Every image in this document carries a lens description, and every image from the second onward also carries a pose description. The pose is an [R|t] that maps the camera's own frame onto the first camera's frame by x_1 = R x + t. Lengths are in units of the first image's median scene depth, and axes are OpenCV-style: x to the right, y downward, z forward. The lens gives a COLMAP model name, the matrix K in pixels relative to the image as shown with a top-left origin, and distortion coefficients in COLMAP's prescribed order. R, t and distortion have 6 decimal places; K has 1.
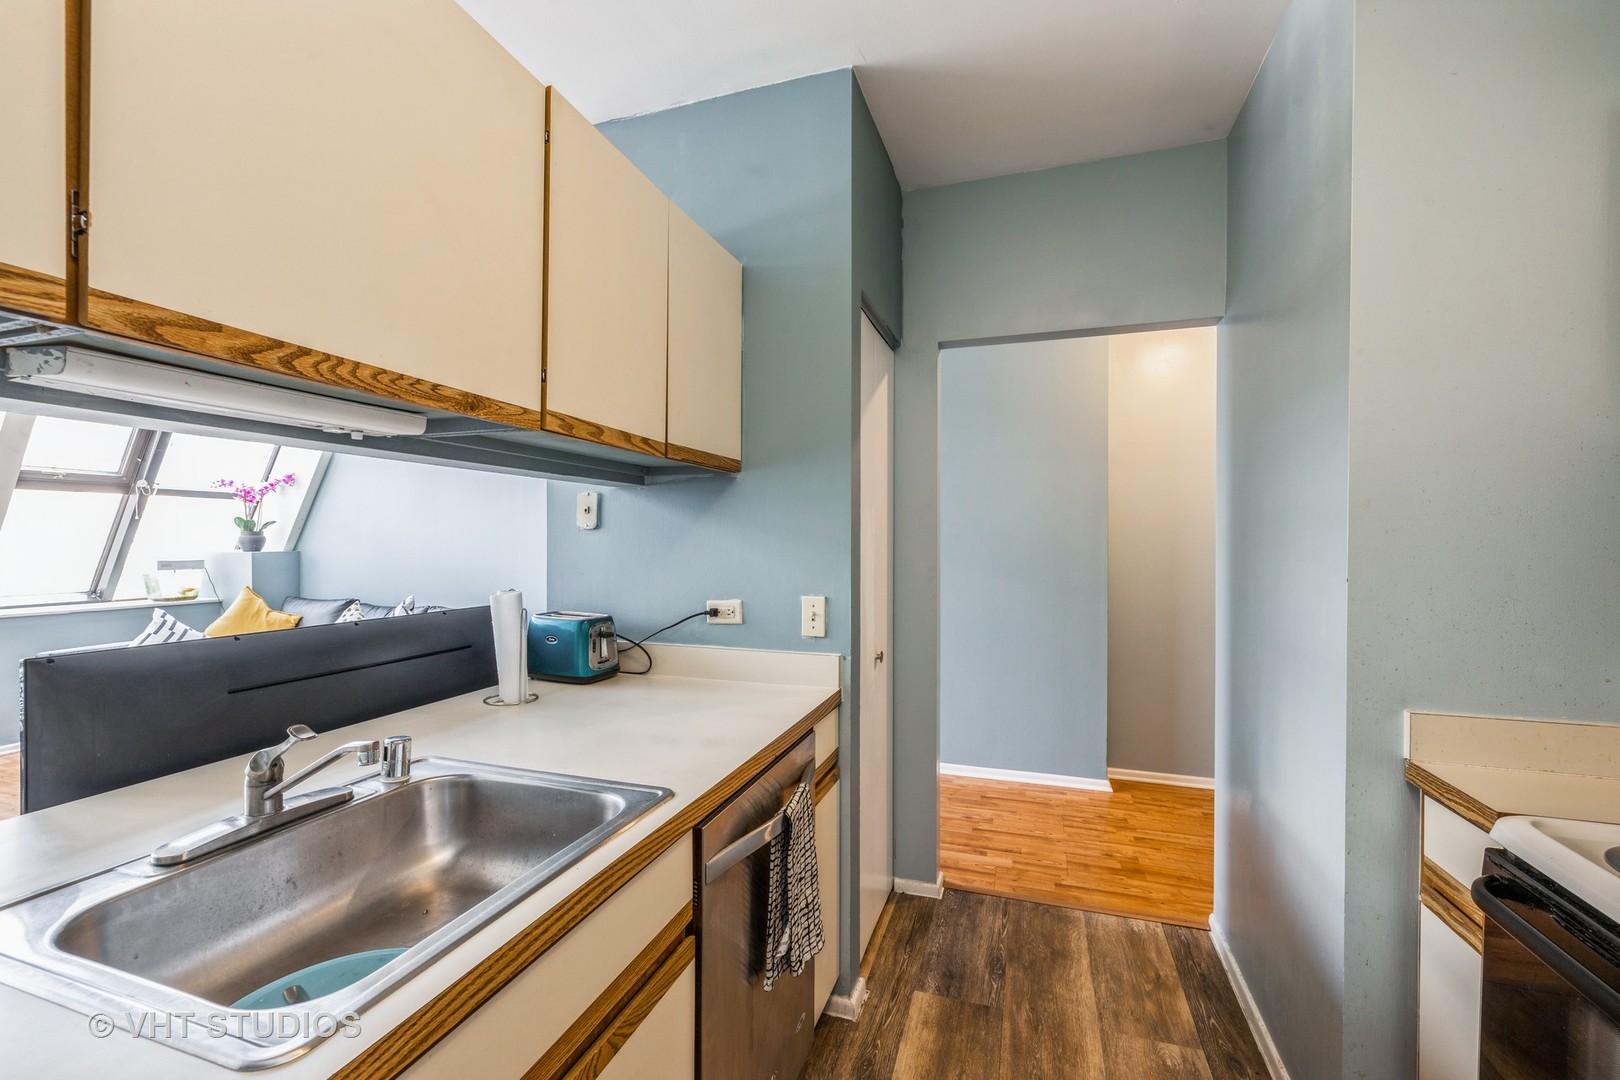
lens RADIAL K [[677.2, 0, 803.2], [0, 677.2, 543.7], [0, 0, 1]] dist [0.002954, 0.000161]
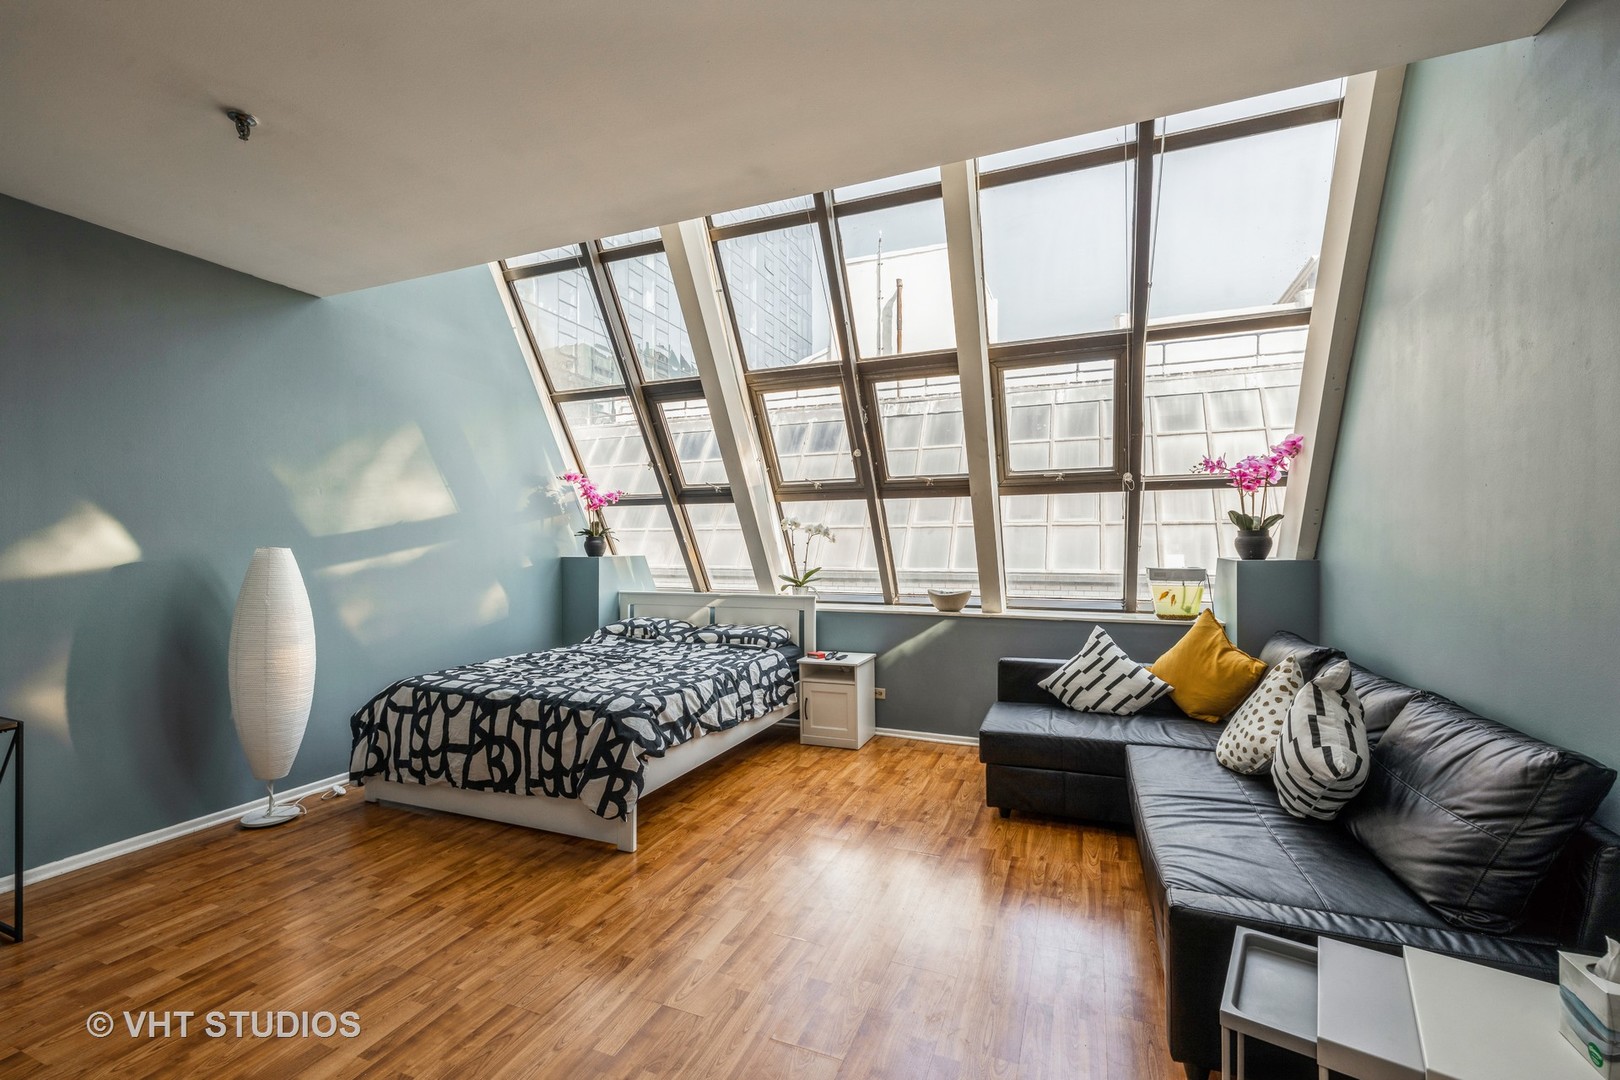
lens RADIAL K [[677.2, 0, 810.3], [0, 677.2, 540.2], [0, 0, 1]] dist [0.002954, 0.000161]
pose [[-0.063249, -0.016834, -0.997856, -0.347900], [-0.002460, 0.999857, -0.016712, 0.019275], [0.997995, 0.001398, -0.063282, 2.327872]]
